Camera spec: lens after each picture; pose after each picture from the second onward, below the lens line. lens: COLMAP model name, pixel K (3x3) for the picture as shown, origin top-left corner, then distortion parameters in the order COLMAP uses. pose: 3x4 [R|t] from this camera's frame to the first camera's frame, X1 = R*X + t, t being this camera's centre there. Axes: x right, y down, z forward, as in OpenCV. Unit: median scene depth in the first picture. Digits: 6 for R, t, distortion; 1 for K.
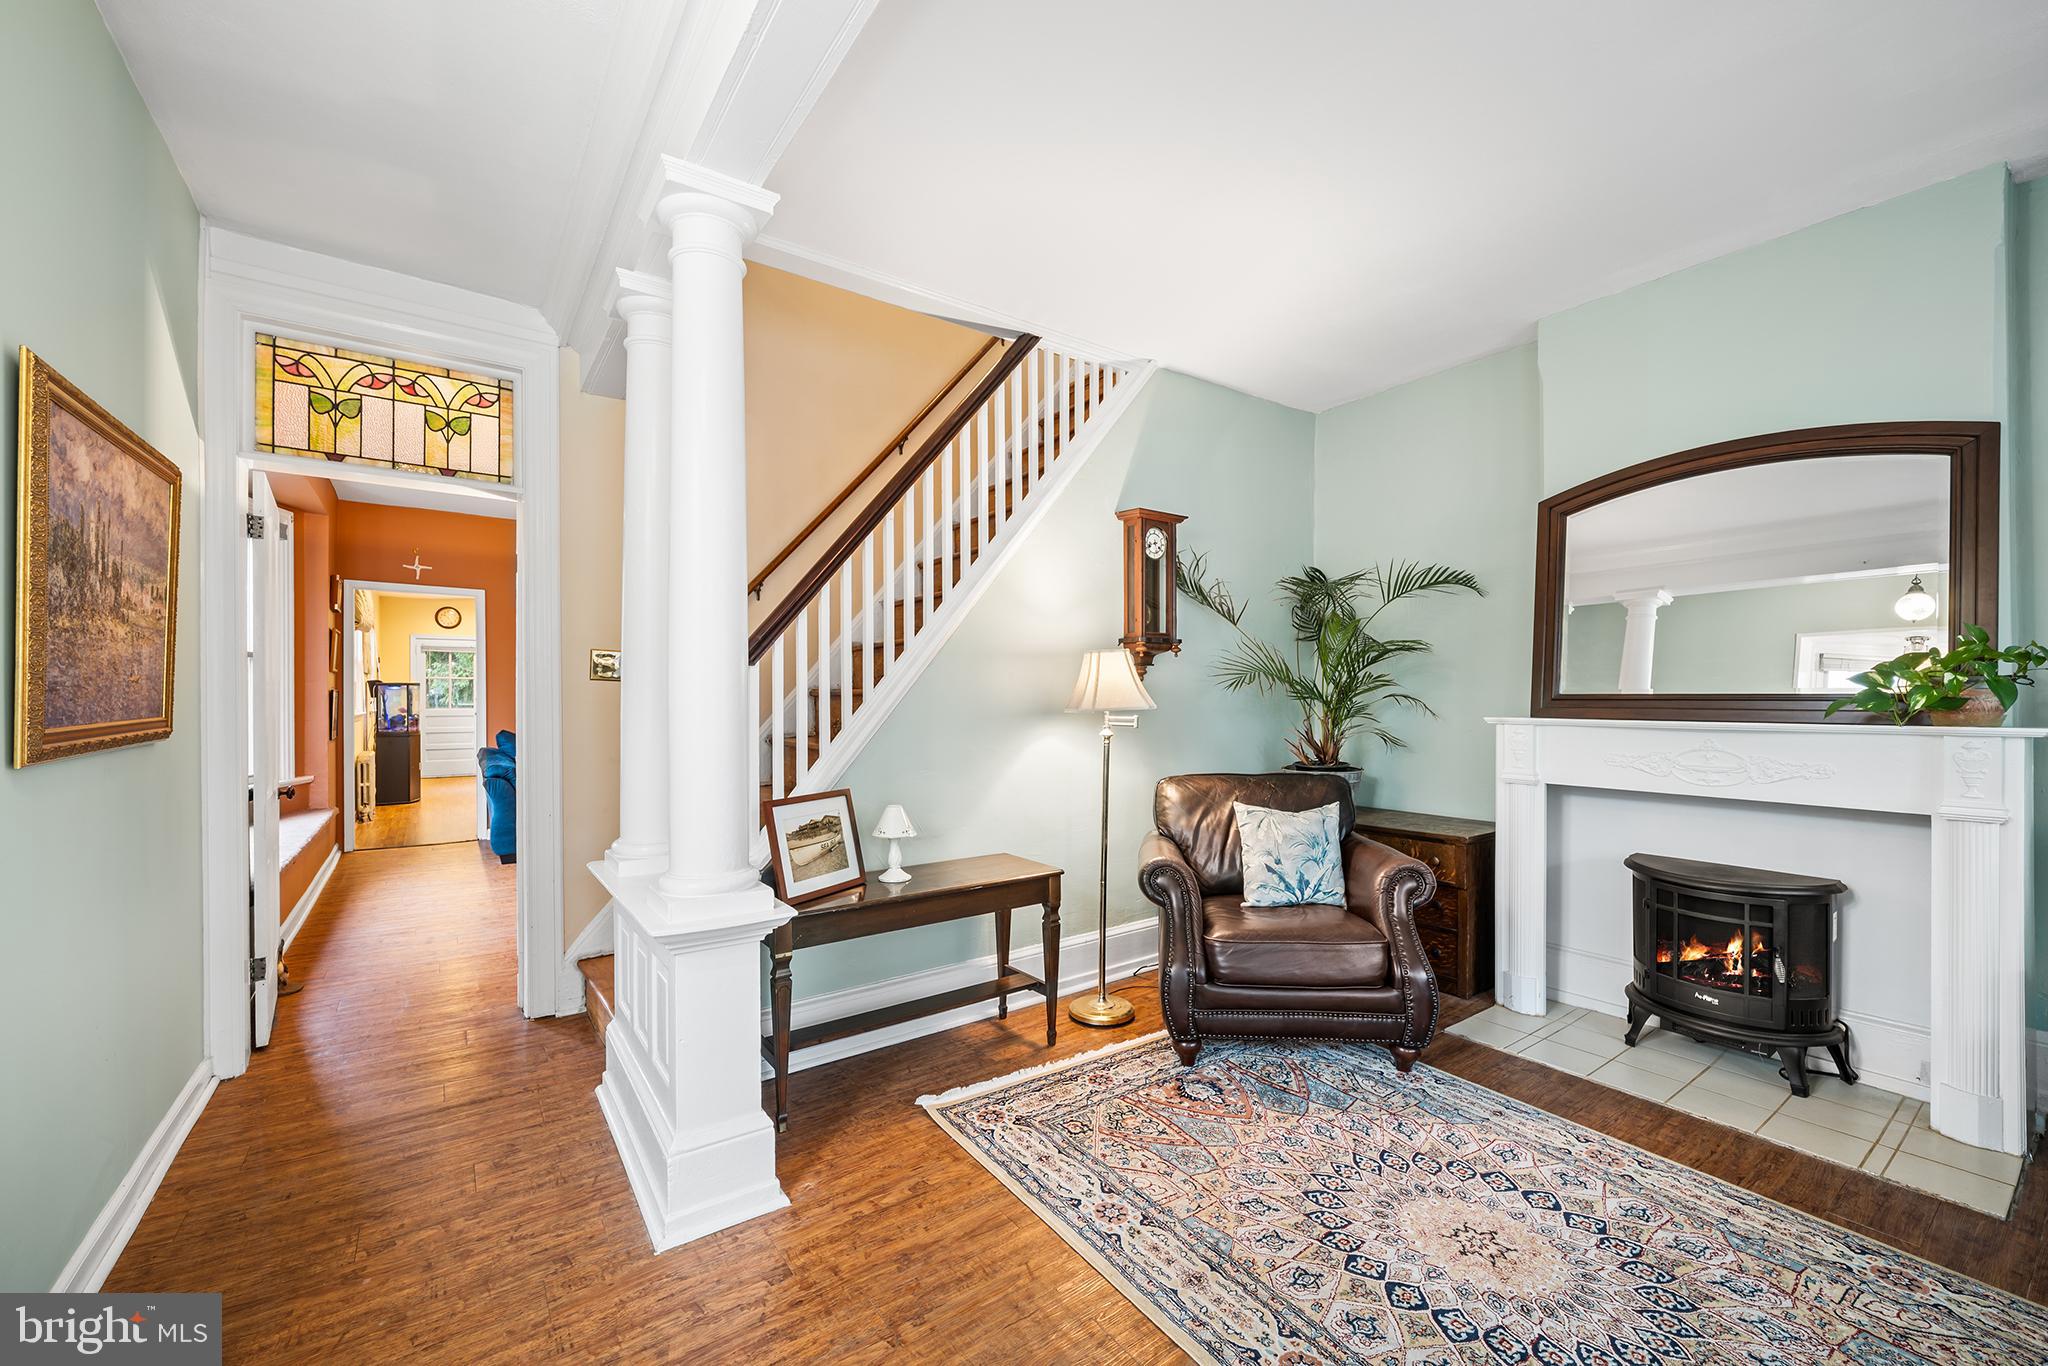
lens RADIAL K [[818.0, 0, 1020.5], [0, 818.0, 697.9], [0, 0, 1]] dist [-0.001330, -0.000316]
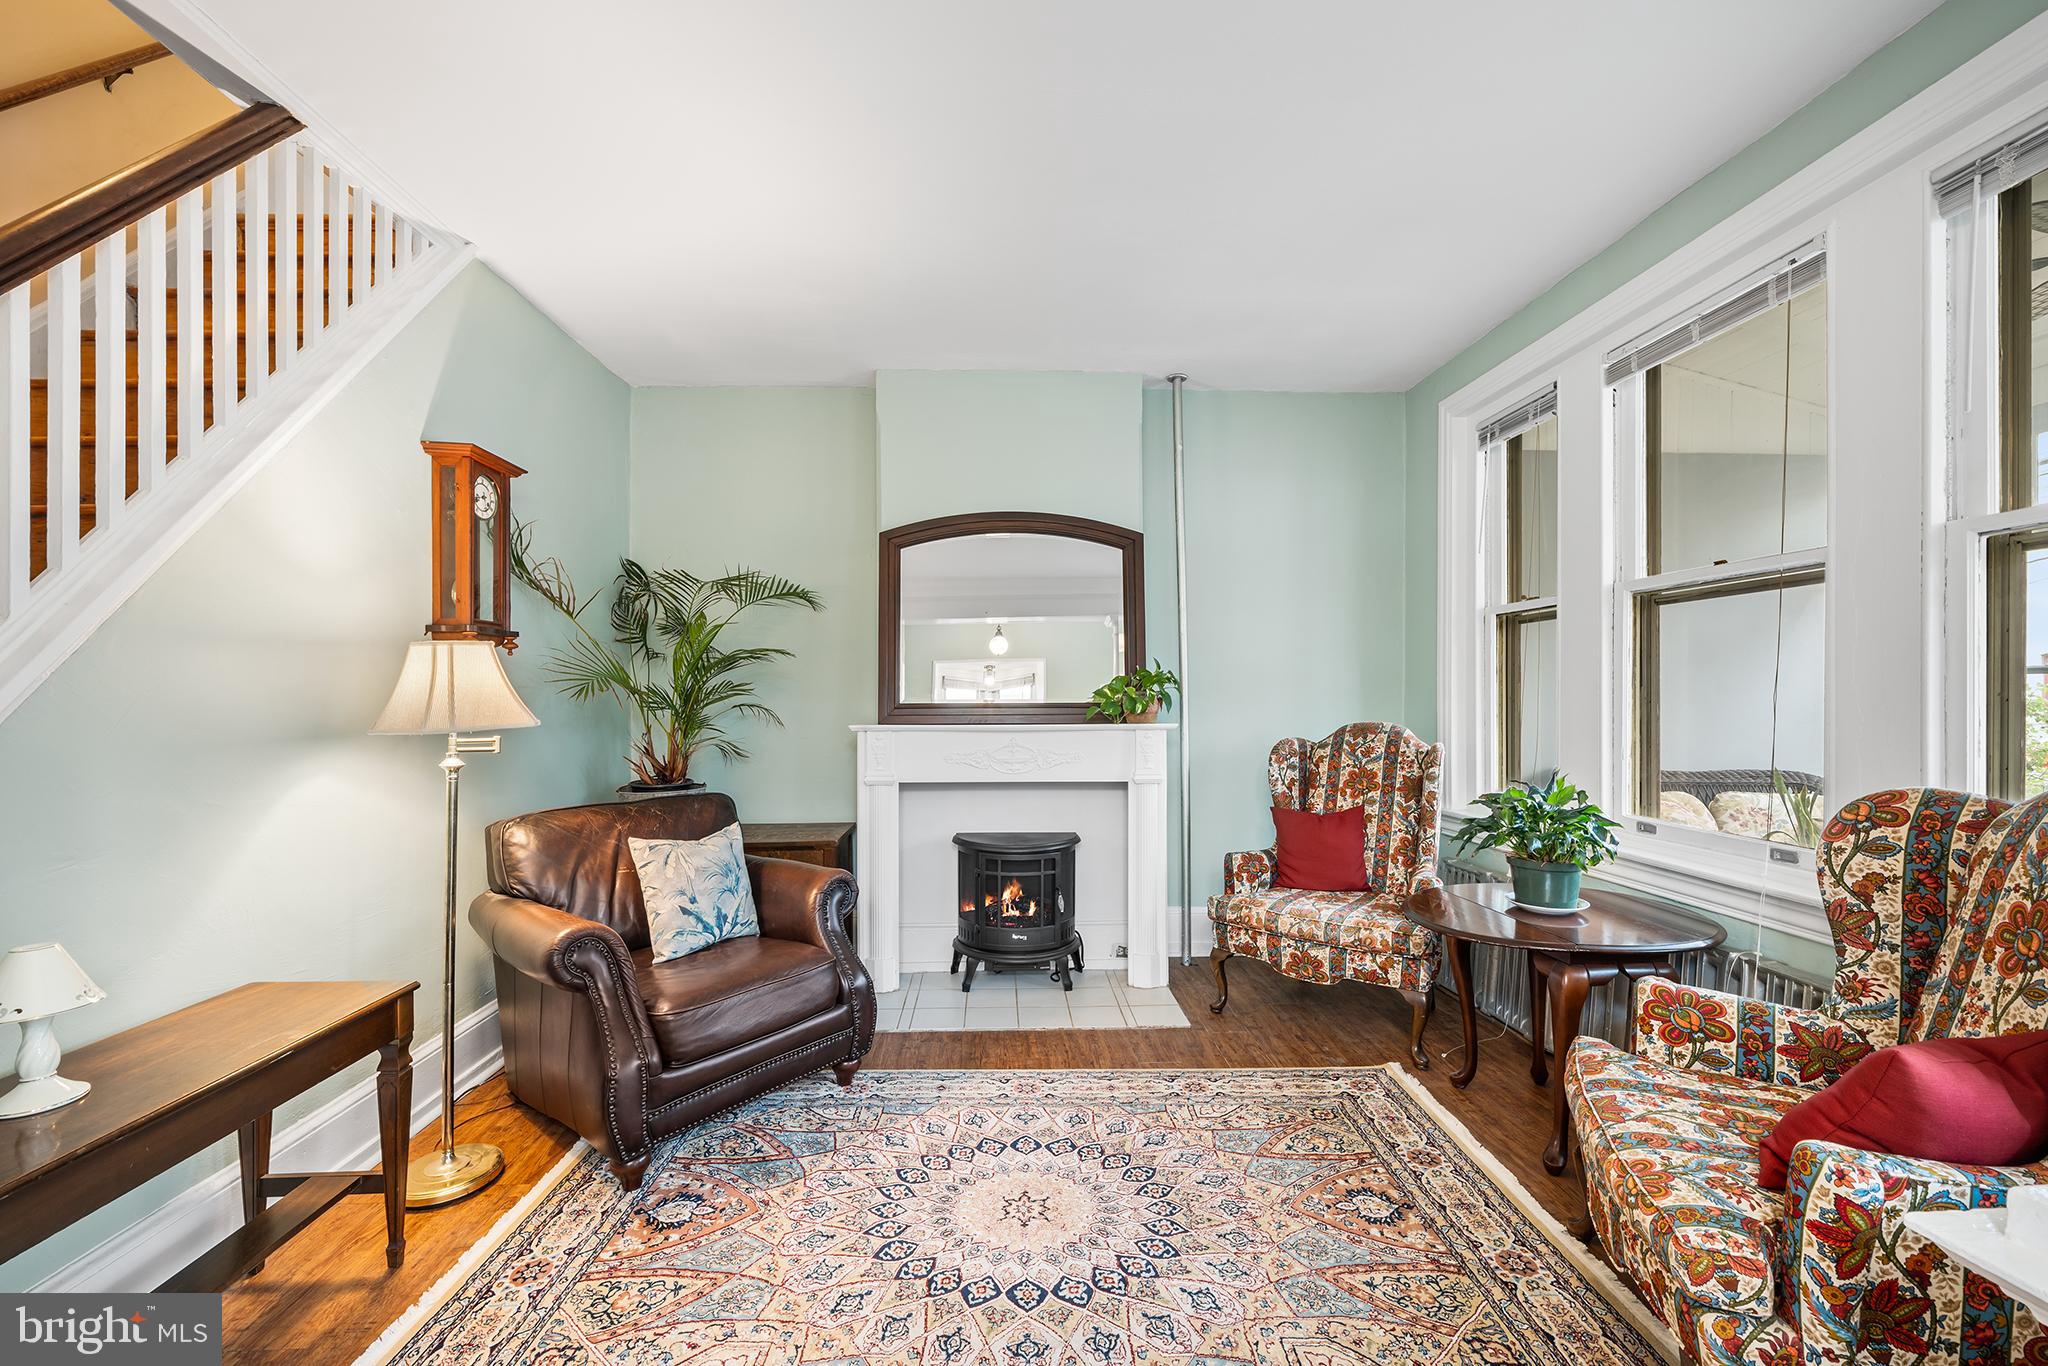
lens RADIAL K [[818.0, 0, 1020.5], [0, 818.0, 697.9], [0, 0, 1]] dist [-0.001330, -0.000316]
pose [[0.546744, 0.001550, 0.837298, -0.220944], [0.004308, 0.999980, -0.004665, -0.006763], [-0.837289, 0.006157, 0.546727, 0.247934]]
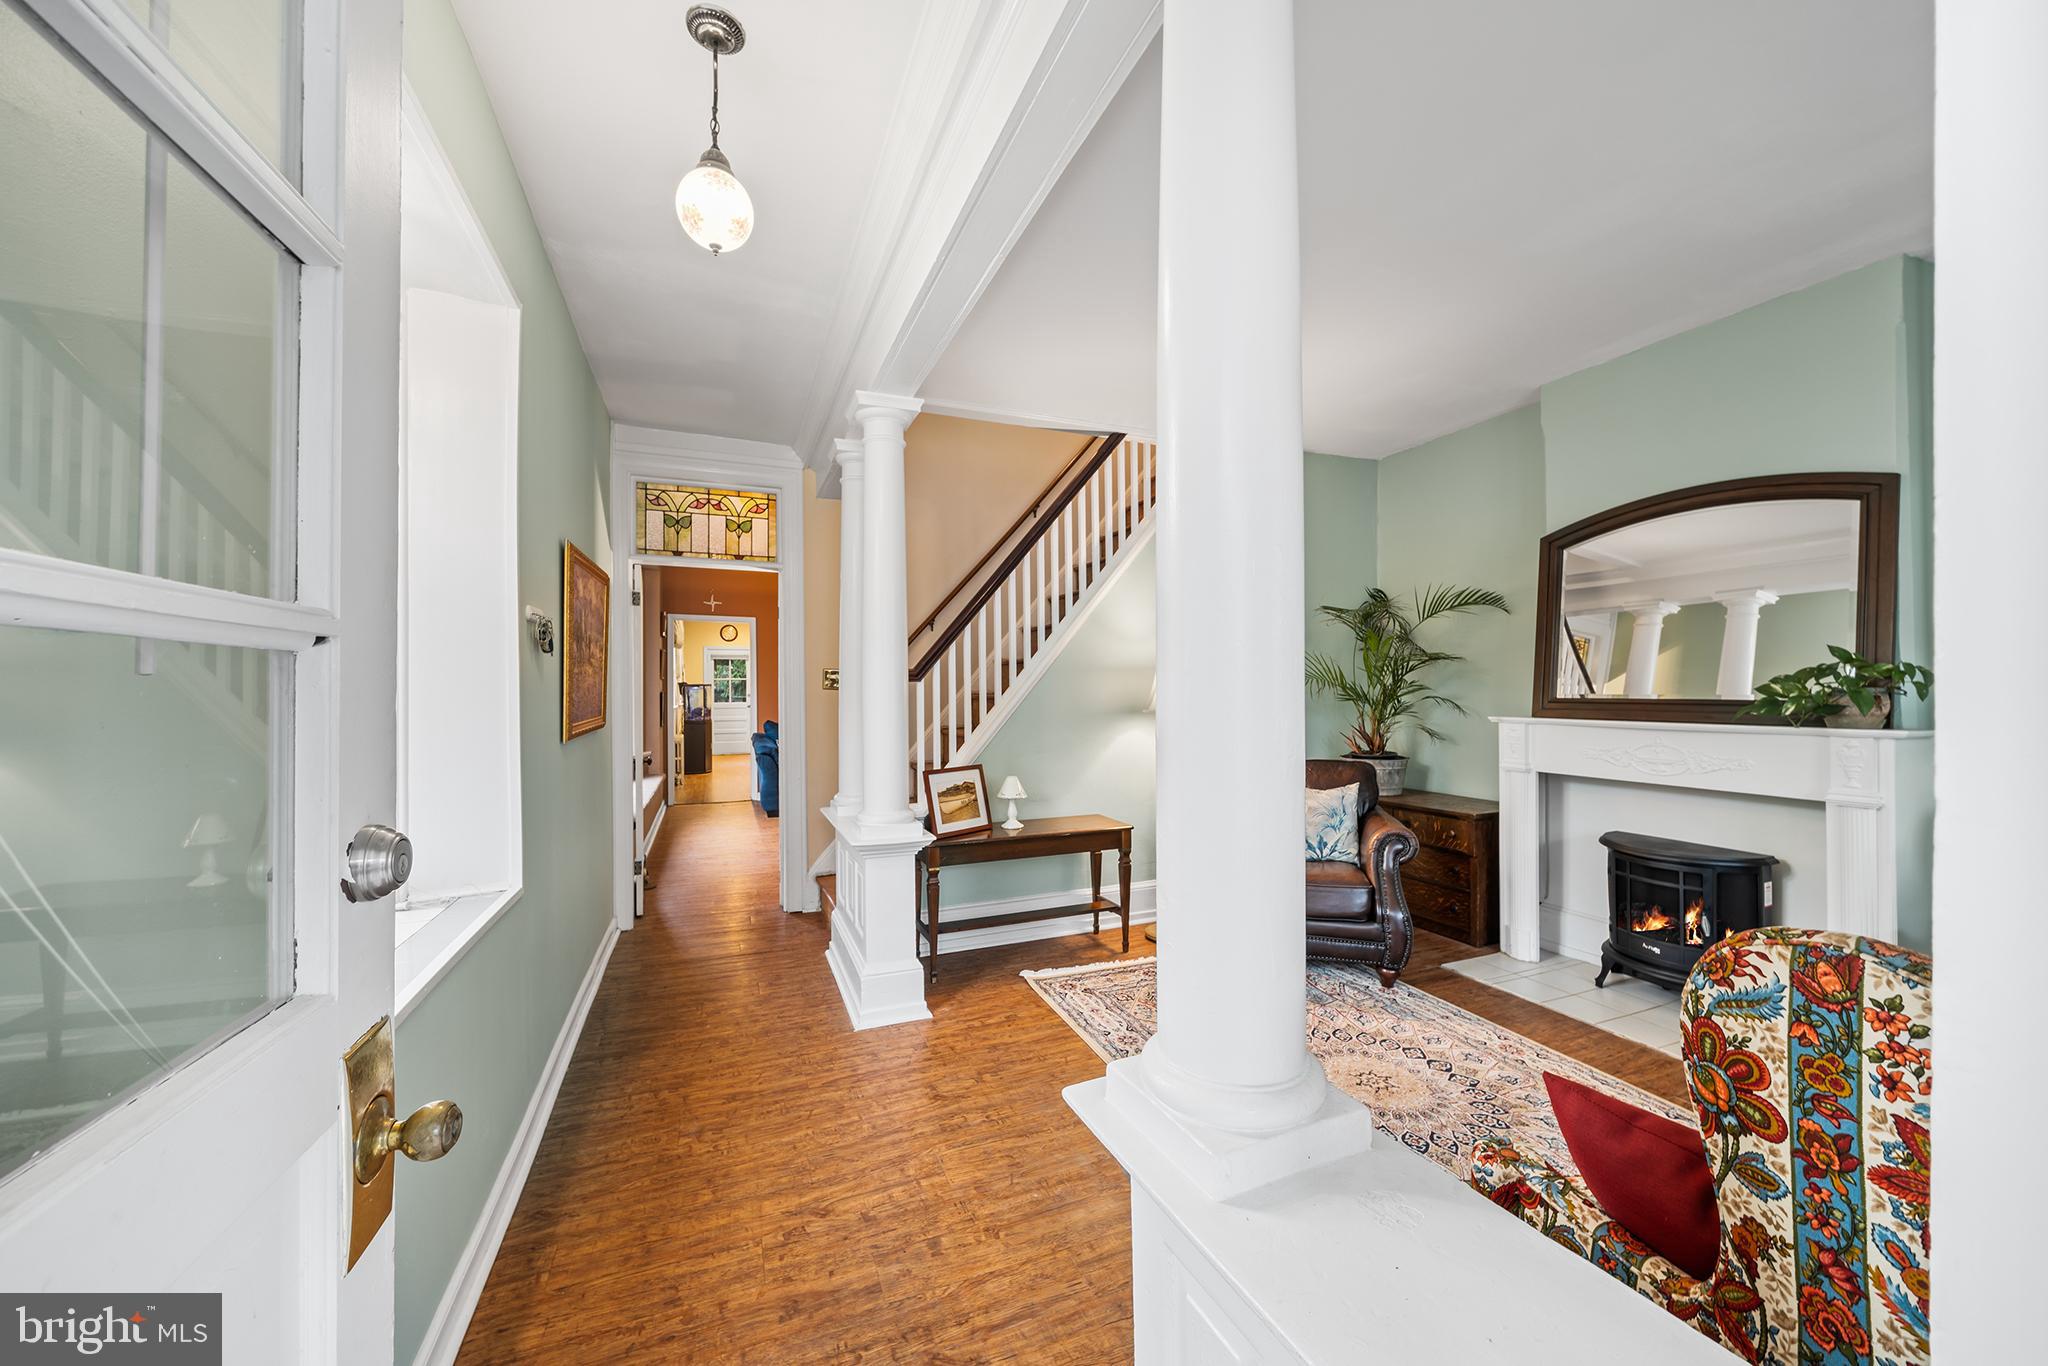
lens RADIAL K [[751.8, 0, 1021.7], [0, 751.8, 685.9], [0, 0, 1]] dist [-0.000181, 0.000029]
pose [[0.972645, -0.005498, -0.232230, 0.162019], [0.004438, 0.999977, -0.005085, -0.021260], [0.232253, 0.003916, 0.972648, -0.279066]]
